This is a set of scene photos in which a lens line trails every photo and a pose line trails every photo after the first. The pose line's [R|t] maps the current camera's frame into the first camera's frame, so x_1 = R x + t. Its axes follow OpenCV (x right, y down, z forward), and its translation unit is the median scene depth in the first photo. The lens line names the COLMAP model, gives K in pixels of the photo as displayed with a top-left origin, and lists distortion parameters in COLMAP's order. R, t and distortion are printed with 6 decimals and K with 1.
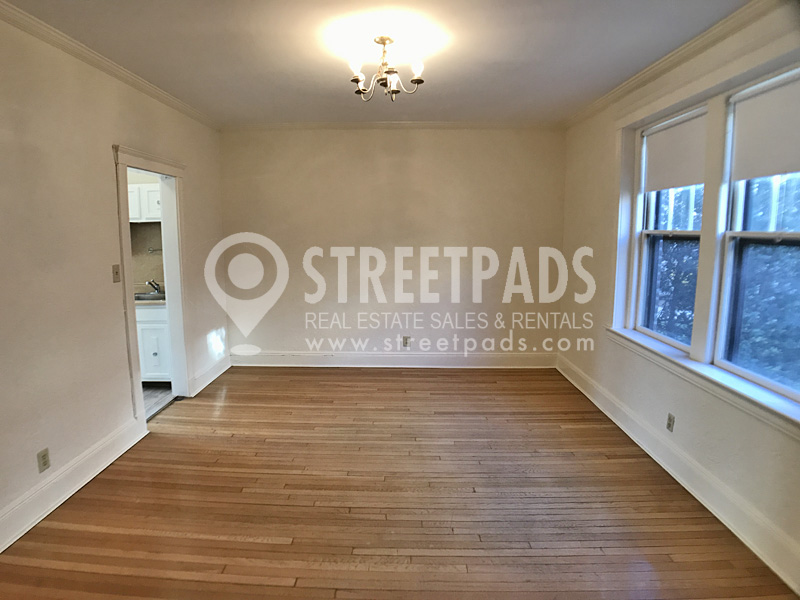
lens RADIAL K [[463.0, 0, 386.6], [0, 463.0, 291.7], [0, 0, 1]] dist [-0.064633, 0.003173]
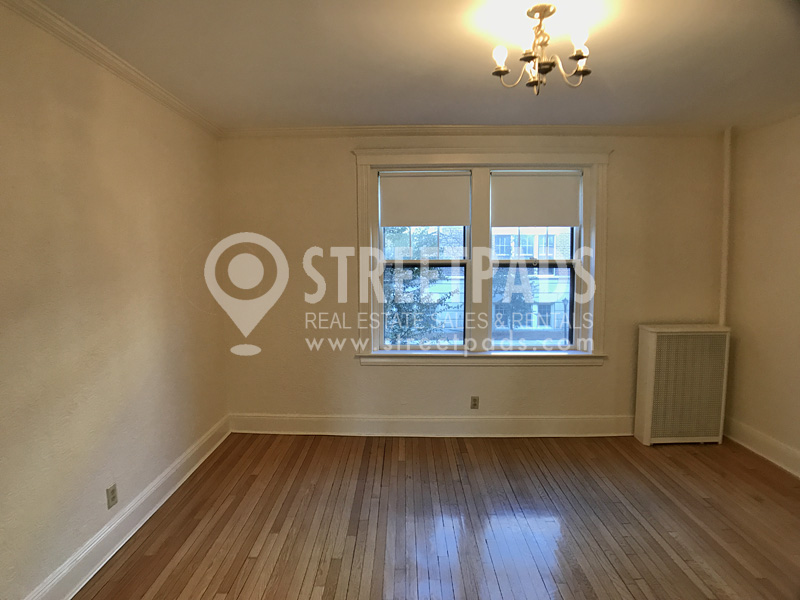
lens RADIAL K [[466.0, 0, 399.2], [0, 466.0, 292.5], [0, 0, 1]] dist [-0.076771, 0.020204]
pose [[-0.019404, -0.084064, 0.996271, -0.728719], [0.128844, 0.987940, 0.085871, -0.184272], [-0.991475, 0.130030, -0.008339, 1.233295]]
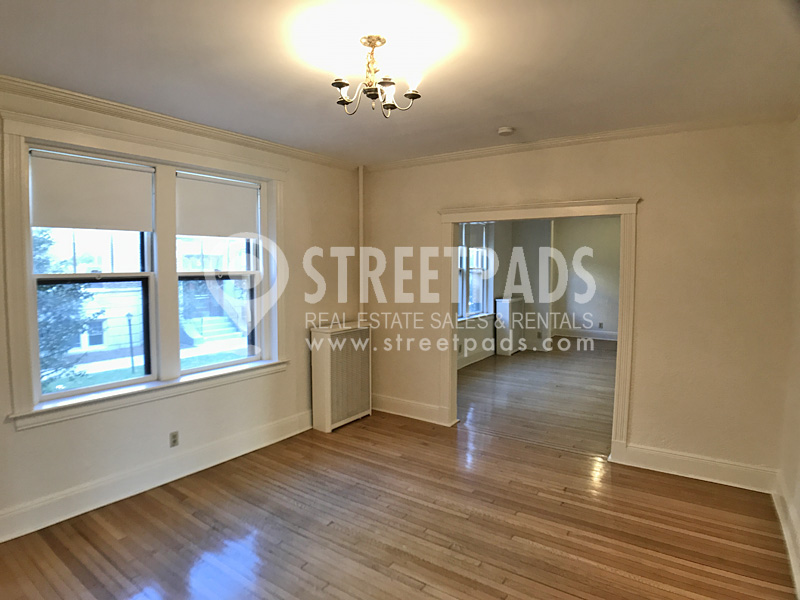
lens RADIAL K [[463.0, 0, 386.6], [0, 463.0, 291.7], [0, 0, 1]] dist [-0.064633, 0.003173]
pose [[-0.829254, -0.036139, 0.557703, -0.457853], [0.066711, 0.984372, 0.162979, -0.236354], [-0.554877, 0.172356, -0.813883, 1.629378]]
